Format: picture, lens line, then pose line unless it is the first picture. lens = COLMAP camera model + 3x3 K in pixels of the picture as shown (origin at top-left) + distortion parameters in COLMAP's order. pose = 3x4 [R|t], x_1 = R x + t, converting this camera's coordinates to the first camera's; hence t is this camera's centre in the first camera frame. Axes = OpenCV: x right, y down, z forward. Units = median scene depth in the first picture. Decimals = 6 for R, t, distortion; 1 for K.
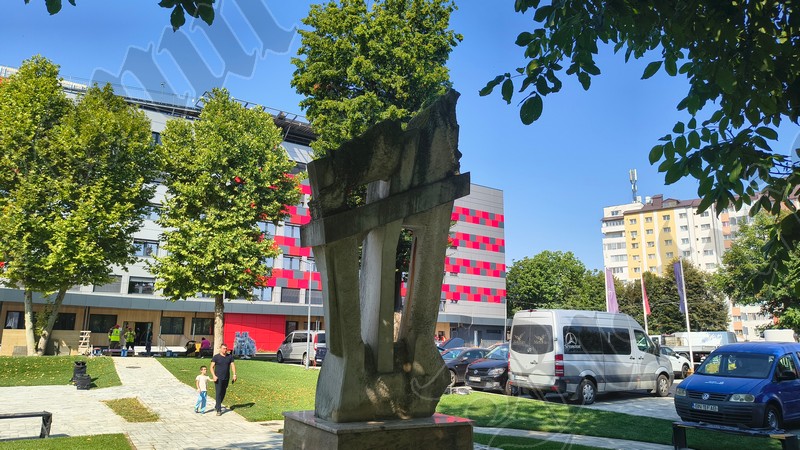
lens RADIAL K [[538.8, 0, 389.4], [0, 538.8, 231.9], [0, 0, 1]] dist [0.019444, -0.001753]
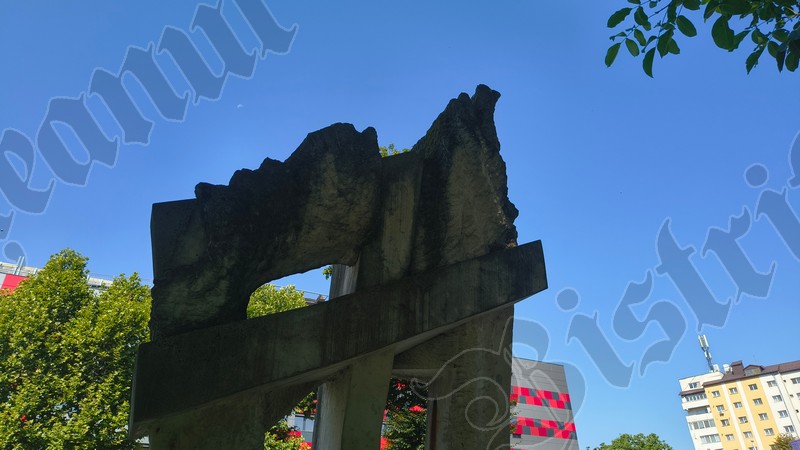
lens RADIAL K [[537.8, 0, 400.0], [0, 537.8, 225.0], [0, 0, 1]] dist [0.040772, -0.045912]
pose [[0.995491, -0.076800, -0.055677, 0.011844], [0.052945, 0.936865, -0.345659, 0.005755], [0.078709, 0.341152, 0.936707, 0.115810]]
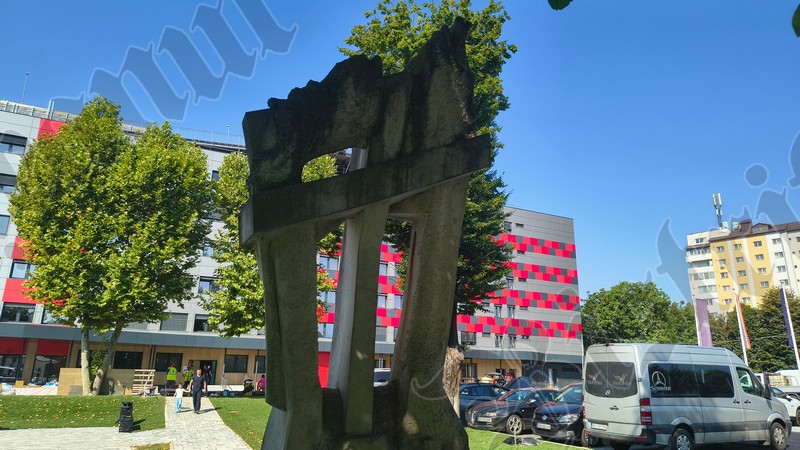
lens RADIAL K [[537.8, 0, 400.0], [0, 537.8, 225.0], [0, 0, 1]] dist [0.040772, -0.045912]
pose [[0.993813, -0.030256, -0.106867, 0.021843], [0.021675, 0.996514, -0.080558, 0.012051], [0.108931, 0.077743, 0.991005, 0.065327]]
